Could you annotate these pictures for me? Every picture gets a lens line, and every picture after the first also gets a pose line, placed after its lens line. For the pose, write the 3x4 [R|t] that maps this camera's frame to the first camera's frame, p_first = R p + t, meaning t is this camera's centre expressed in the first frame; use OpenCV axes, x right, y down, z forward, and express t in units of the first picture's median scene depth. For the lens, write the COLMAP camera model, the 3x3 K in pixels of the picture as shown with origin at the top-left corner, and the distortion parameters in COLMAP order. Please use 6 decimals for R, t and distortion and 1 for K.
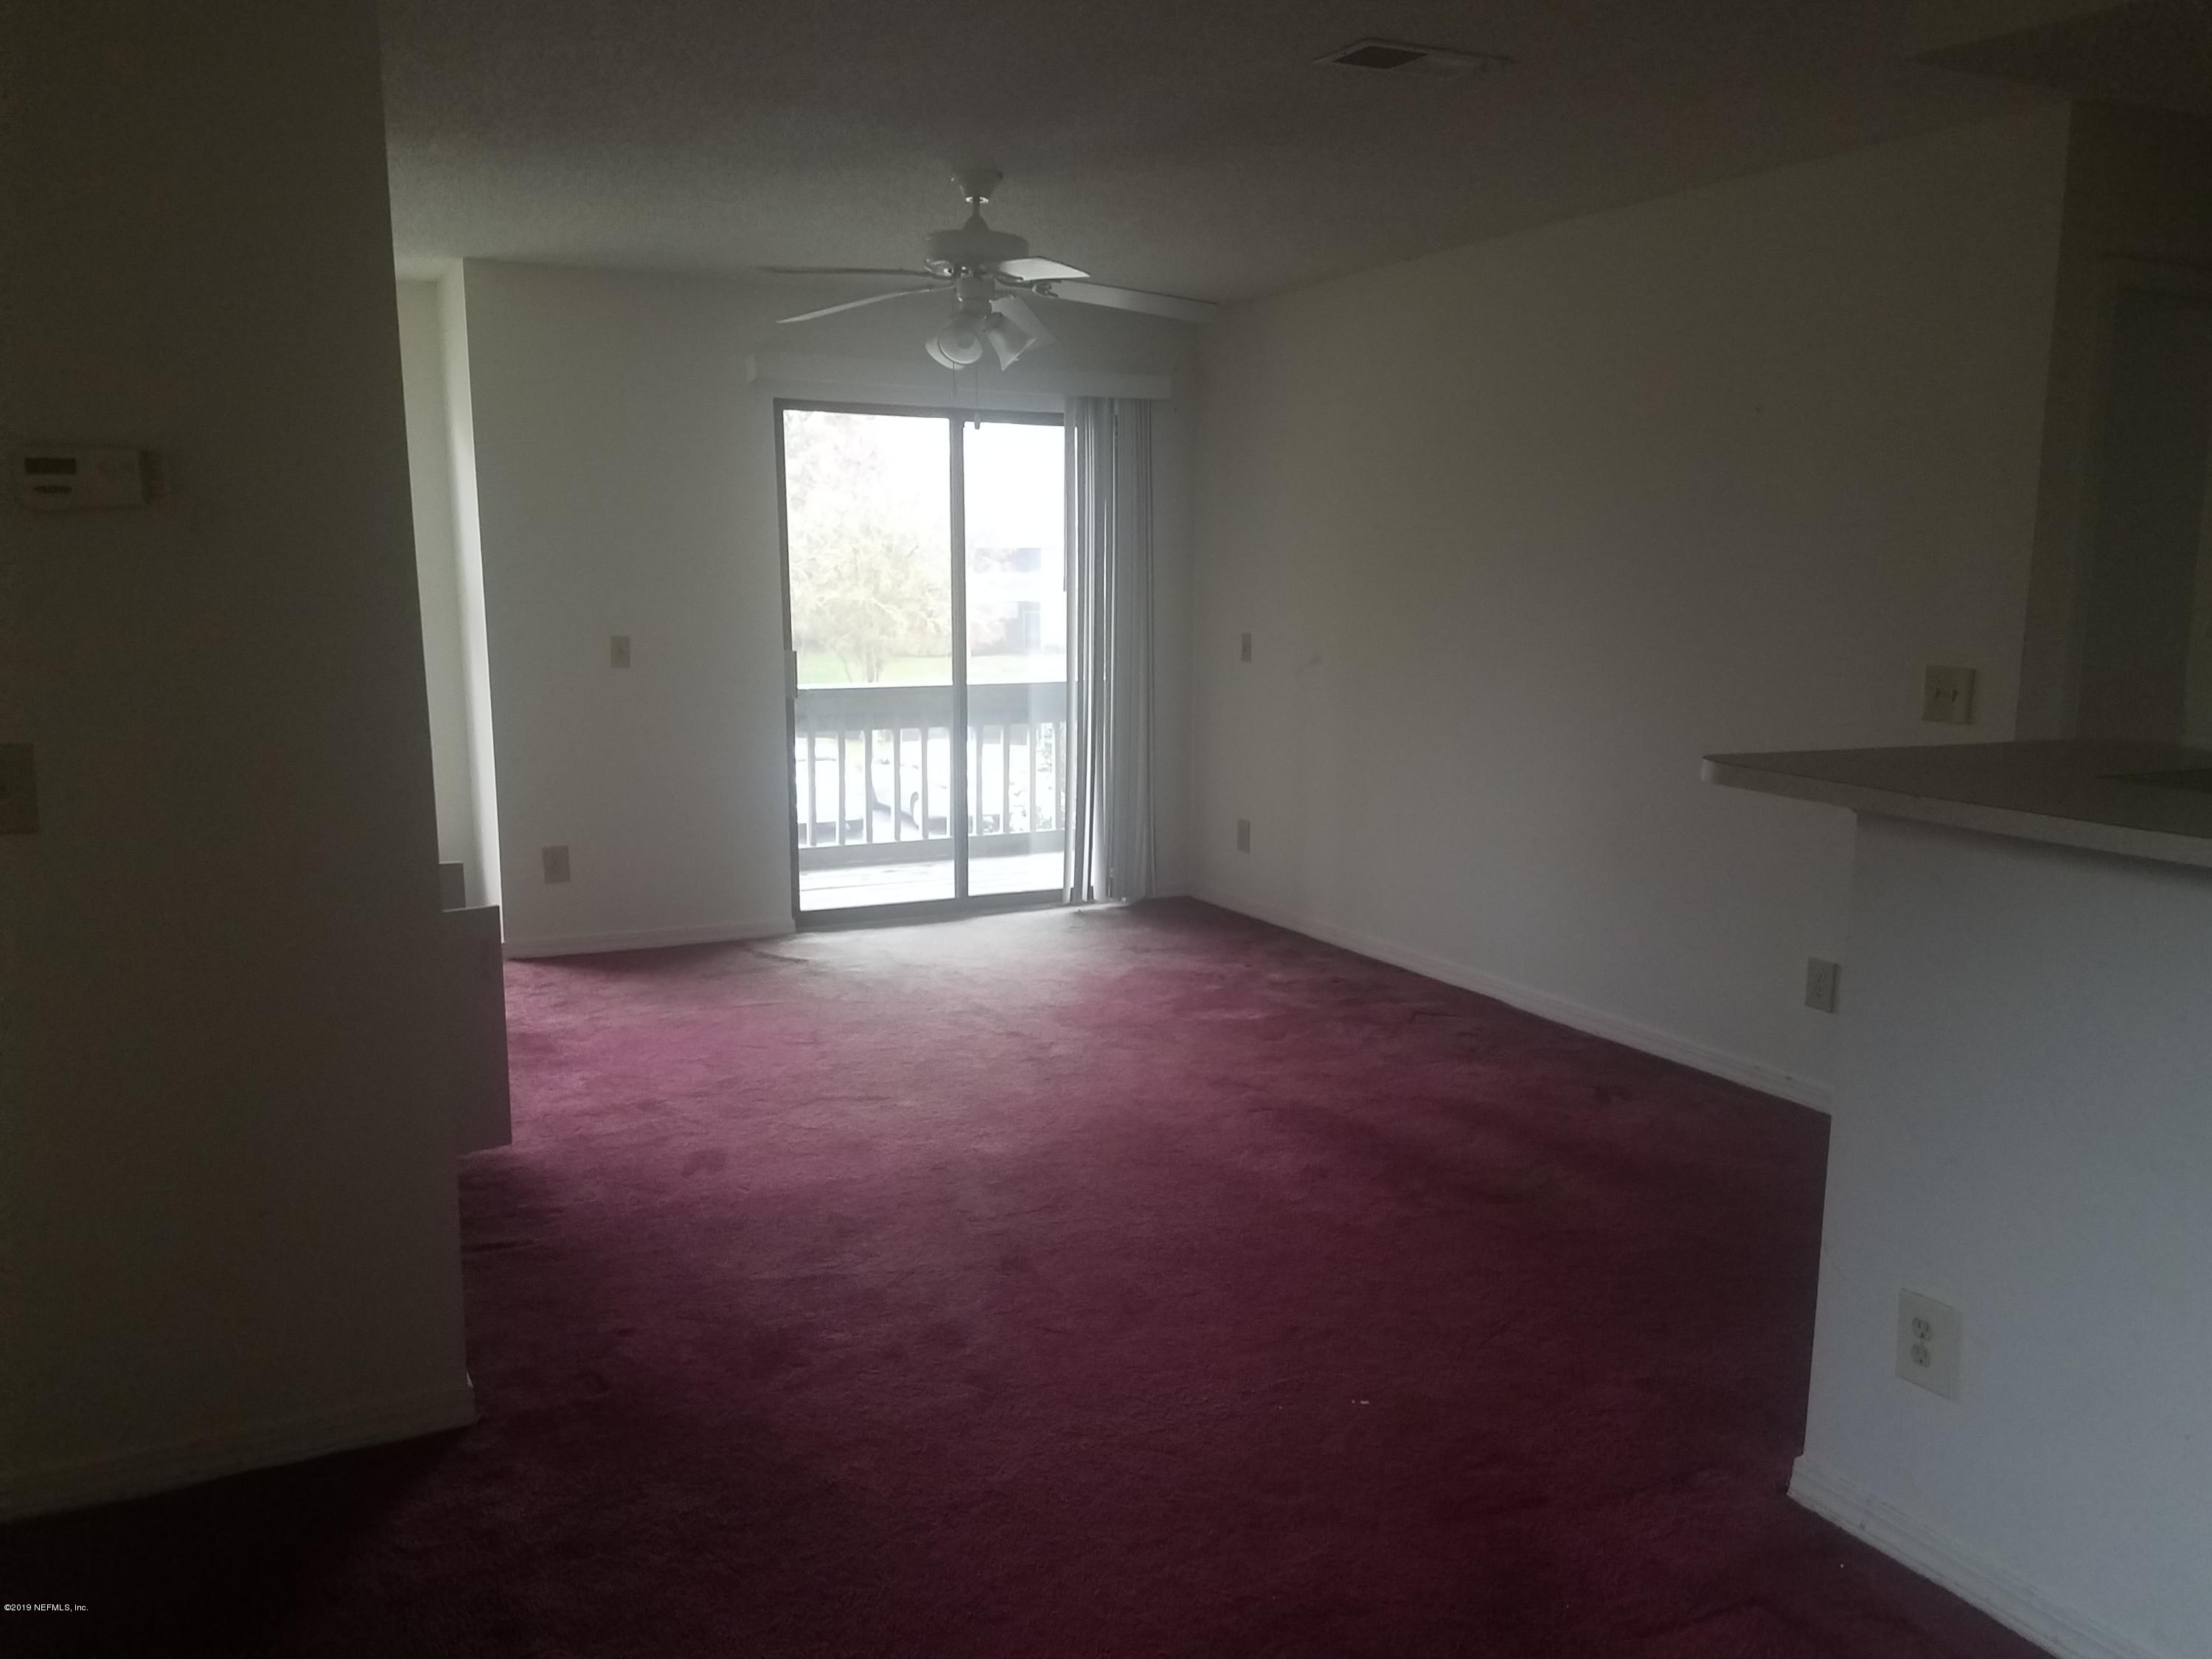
lens RADIAL K [[1754.8, 0, 1106.6], [0, 1754.8, 865.7], [0, 0, 1]] dist [0.086099, -0.143521]
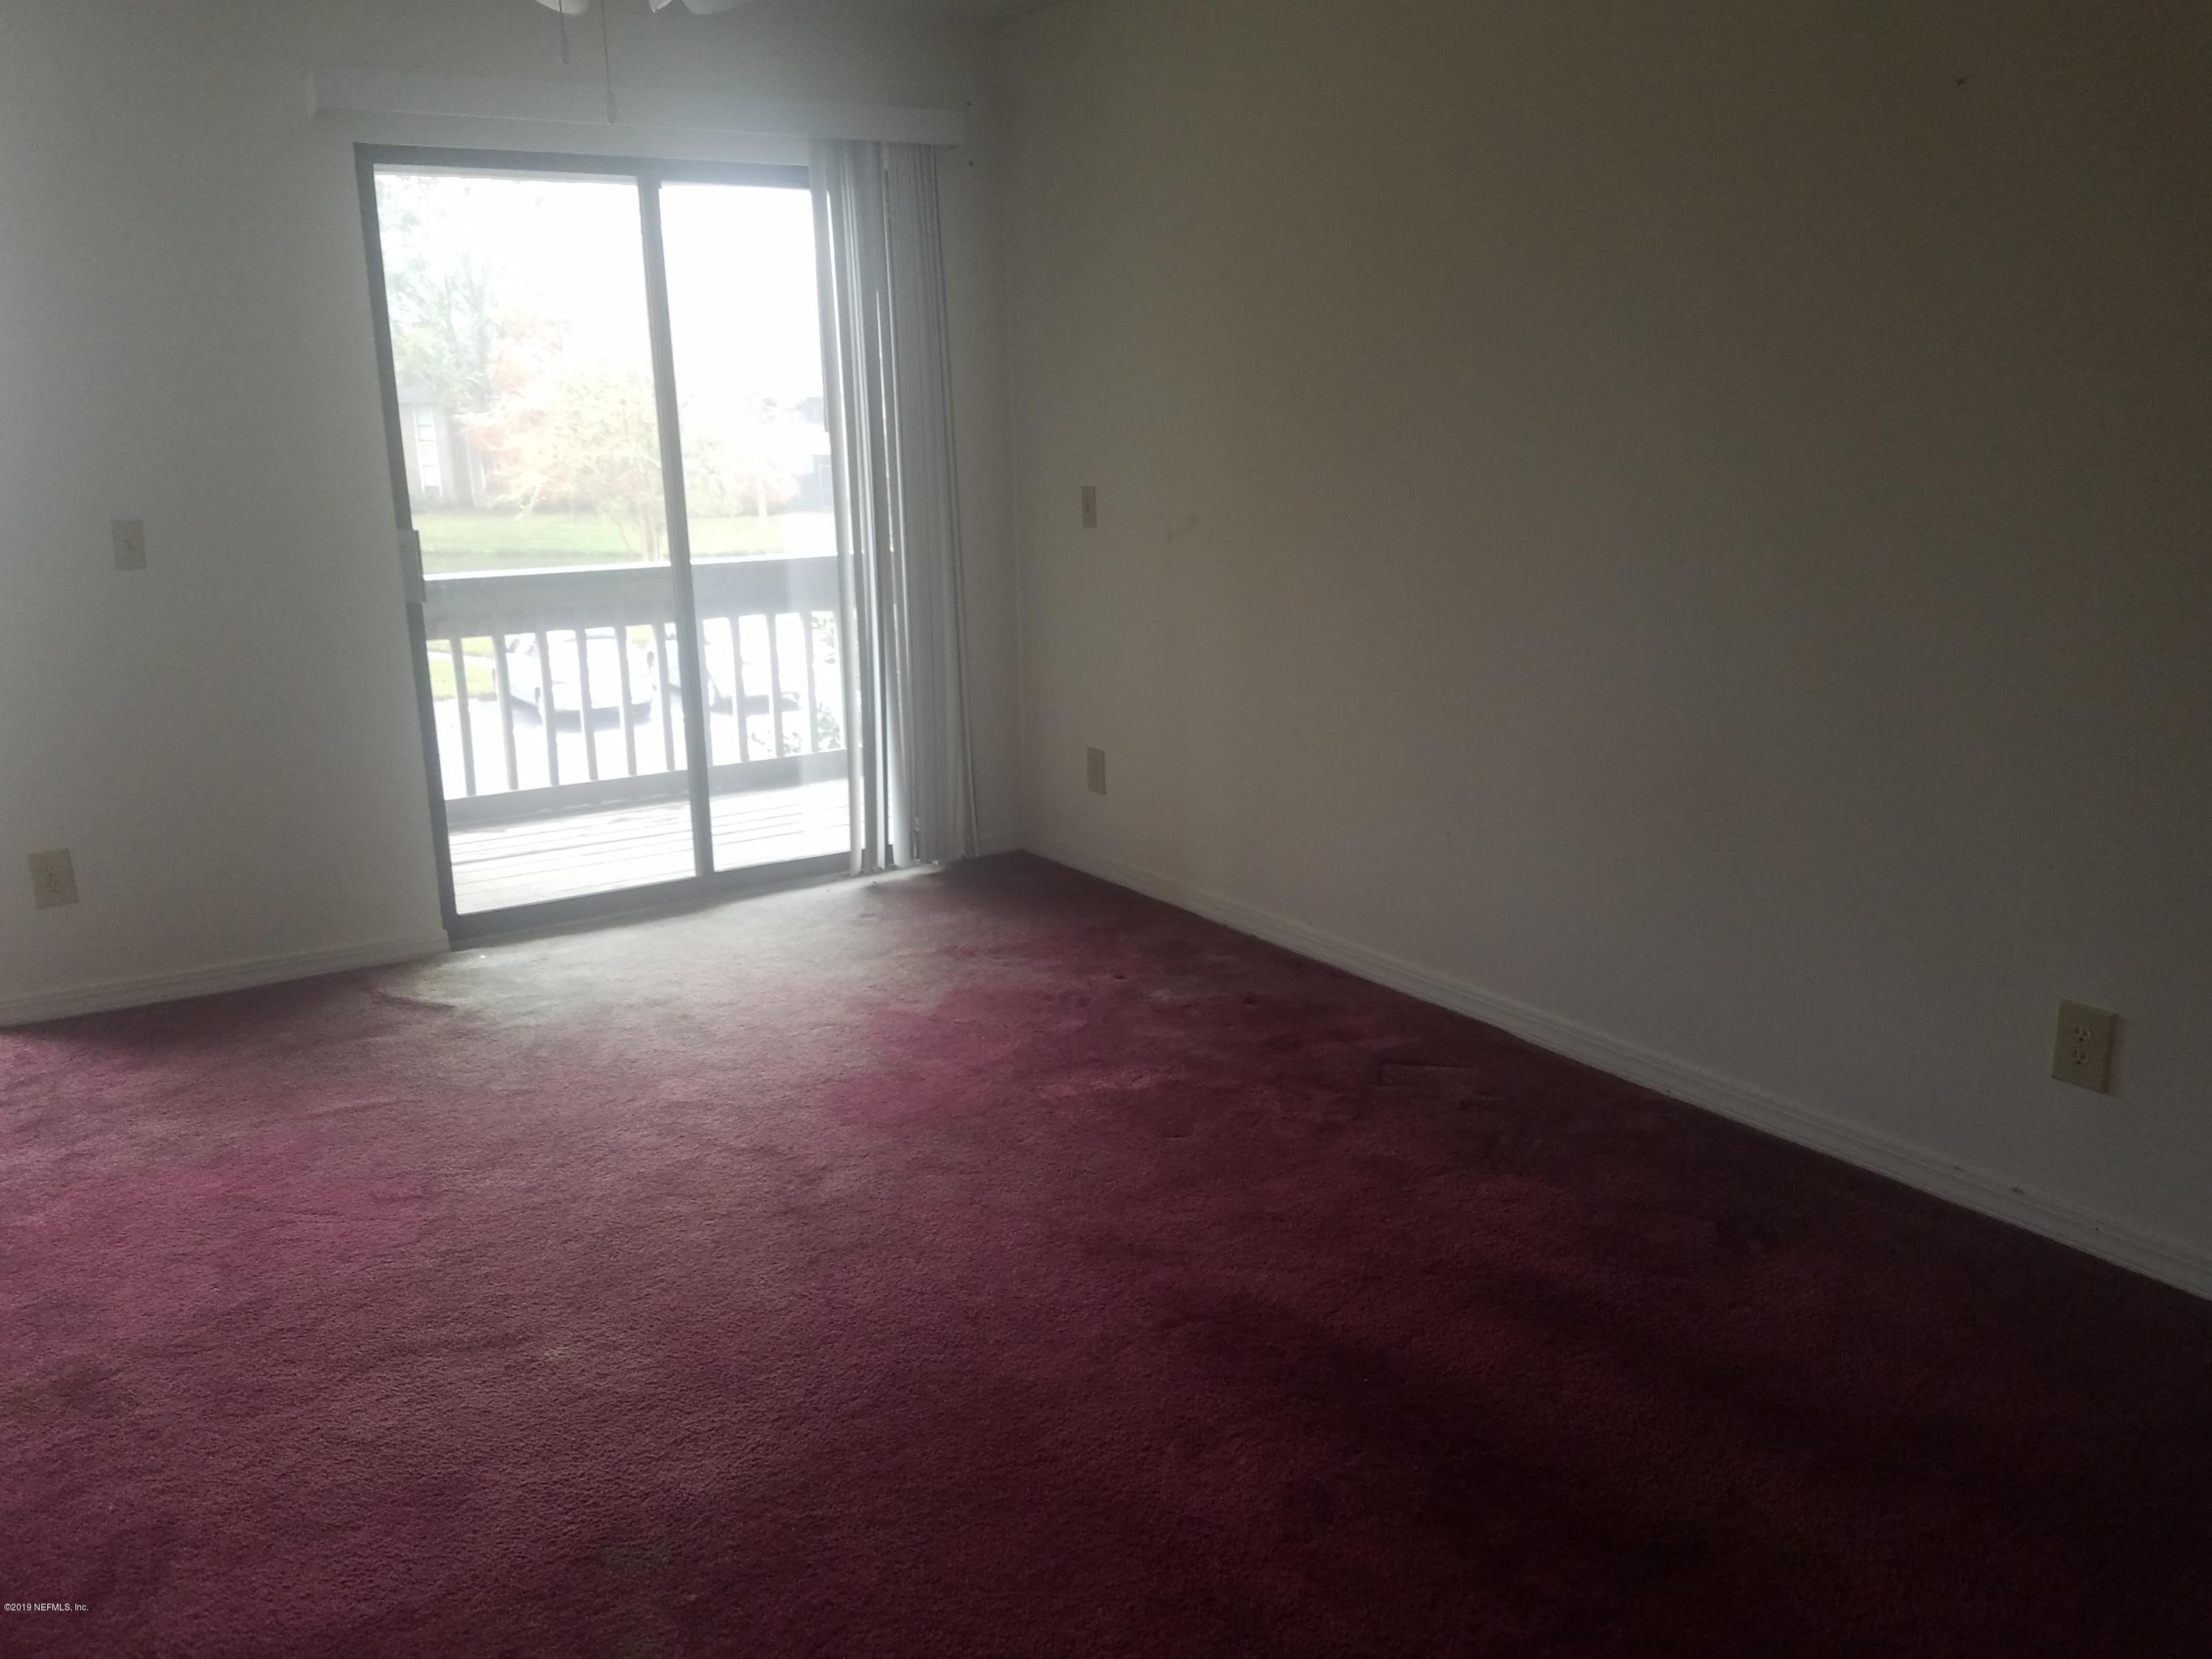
lens RADIAL K [[1754.8, 0, 1106.2], [0, 1754.8, 855.9], [0, 0, 1]] dist [0.086099, -0.143521]
pose [[0.993733, -0.051714, 0.099103, 0.010498], [0.043922, 0.995886, 0.079253, -0.047733], [-0.102793, -0.074403, 0.991916, 0.342548]]
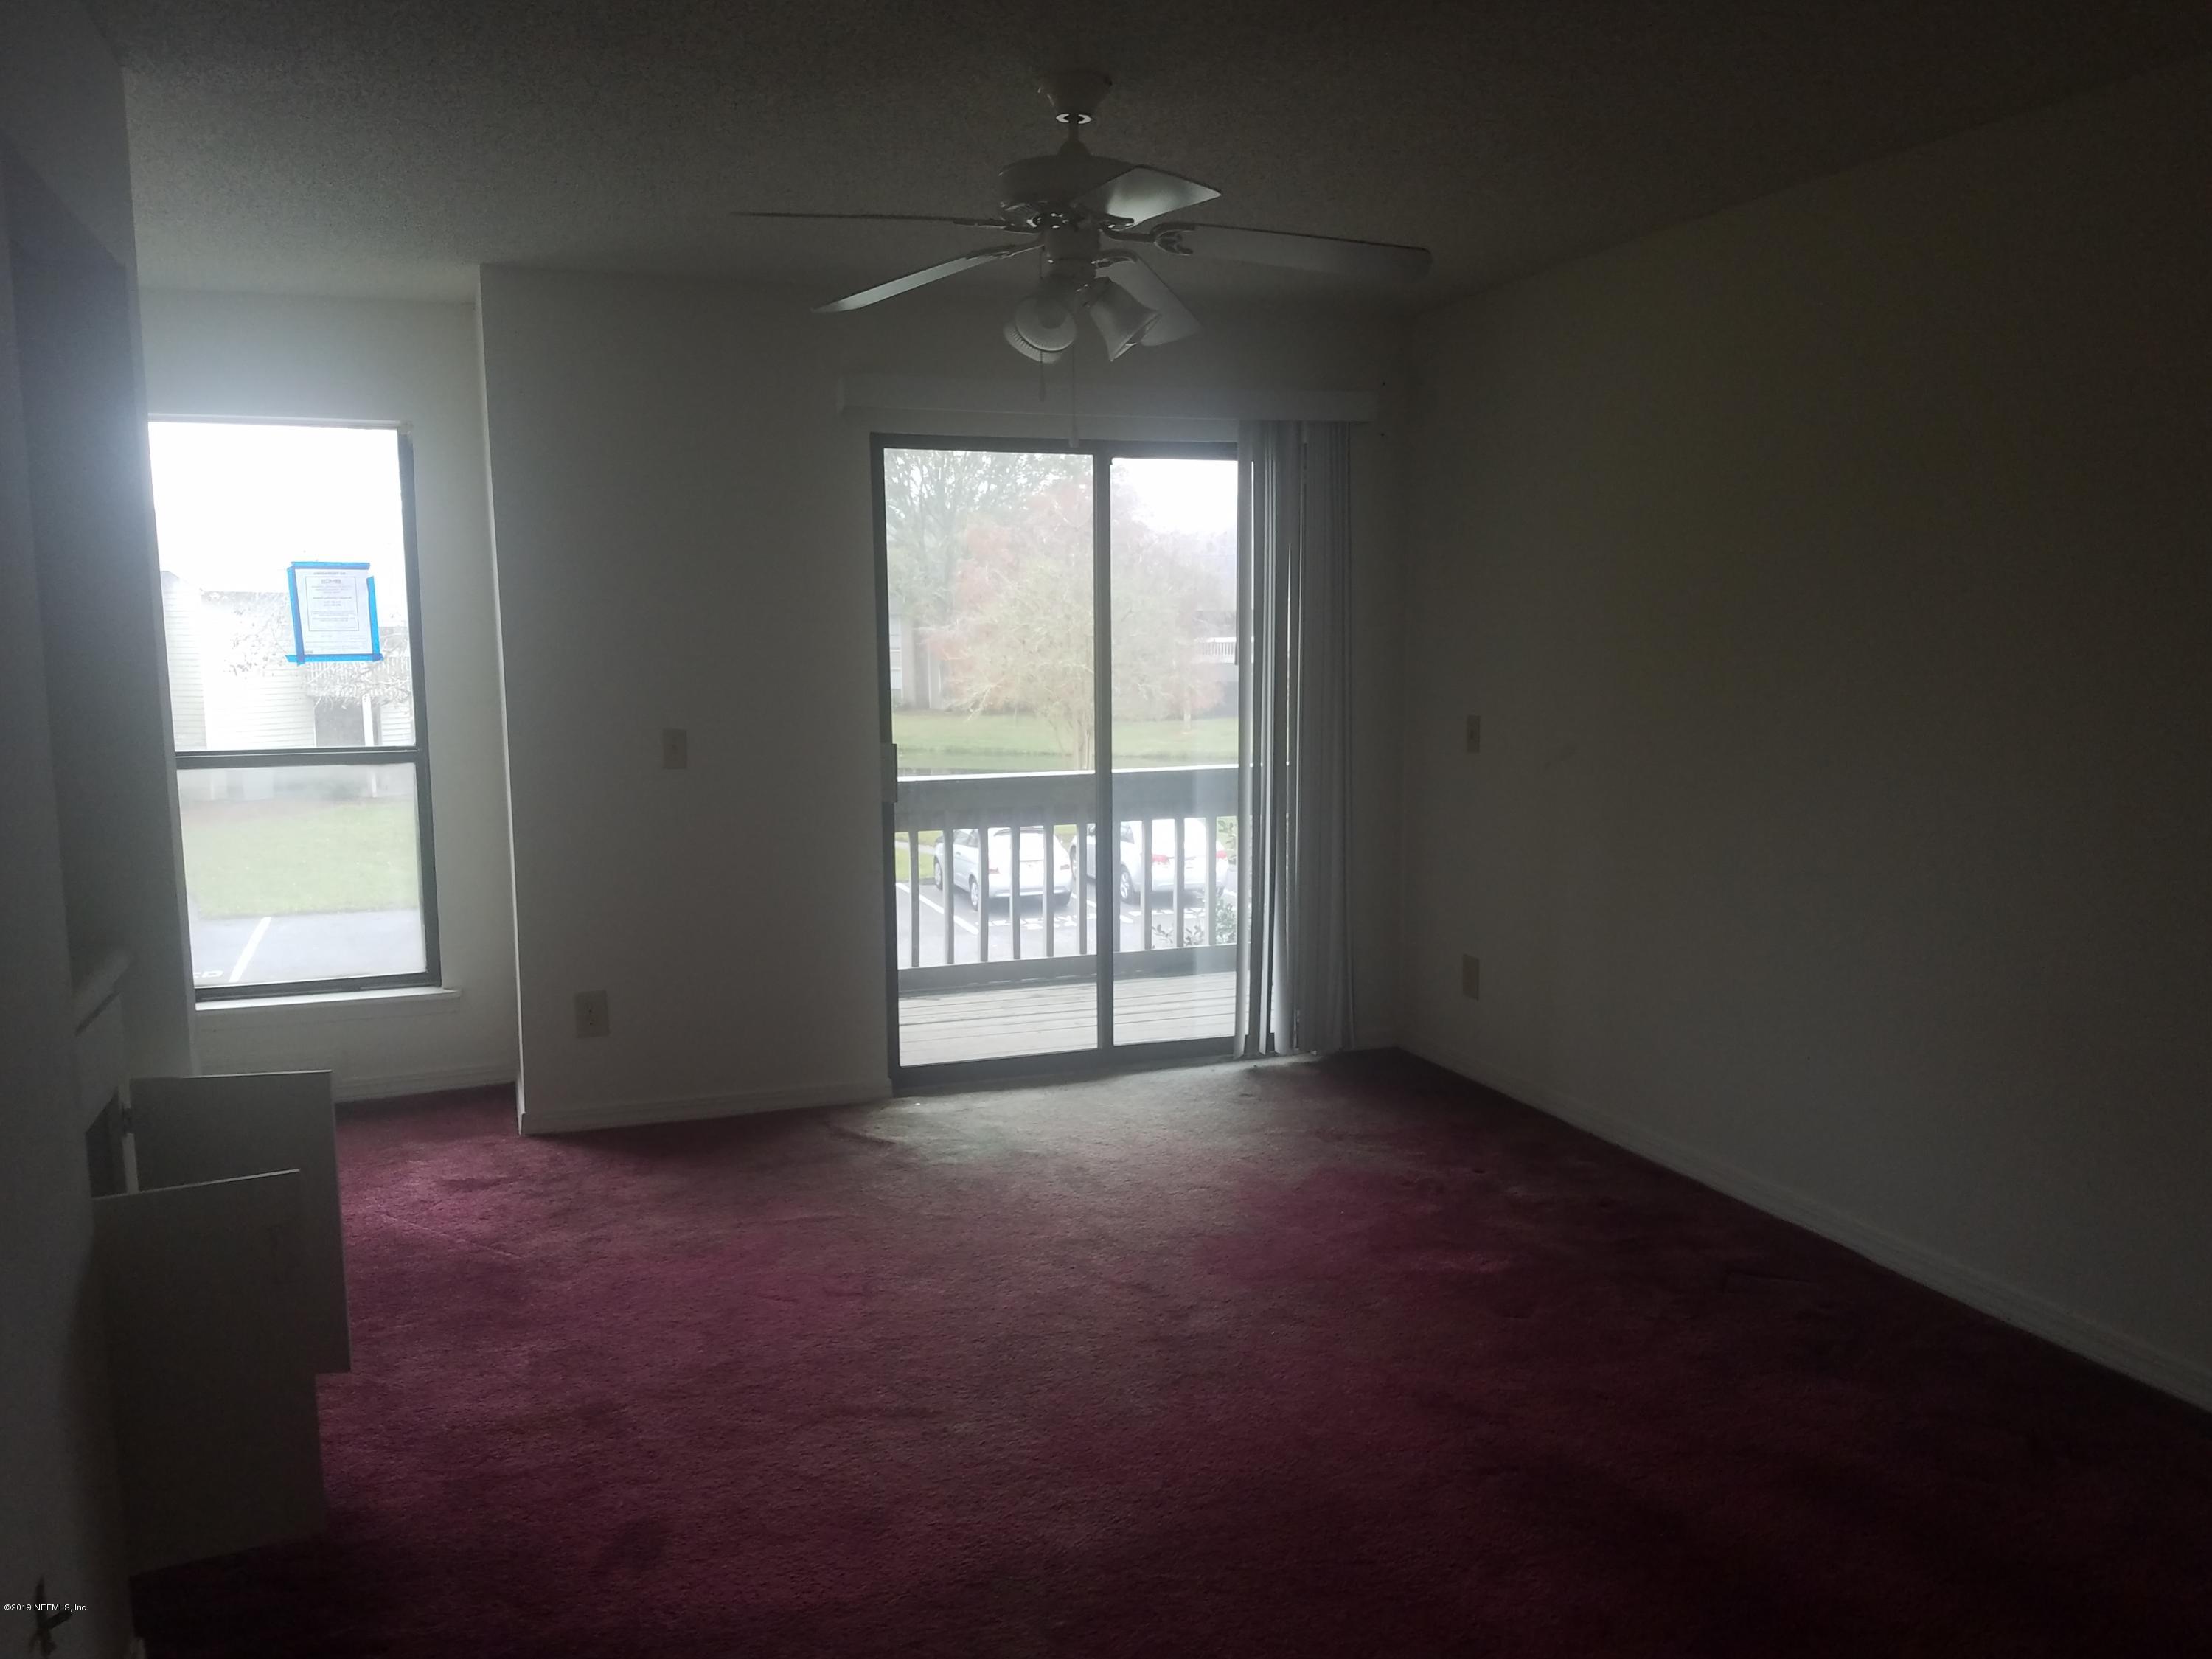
lens RADIAL K [[1754.8, 0, 1046.0], [0, 1754.8, 846.3], [0, 0, 1]] dist [0.086099, -0.143521]
pose [[0.987295, 0.001421, -0.158891, 0.021023], [-0.008615, 0.998968, -0.044595, -0.046261], [0.158664, 0.045398, 0.986288, 0.254739]]
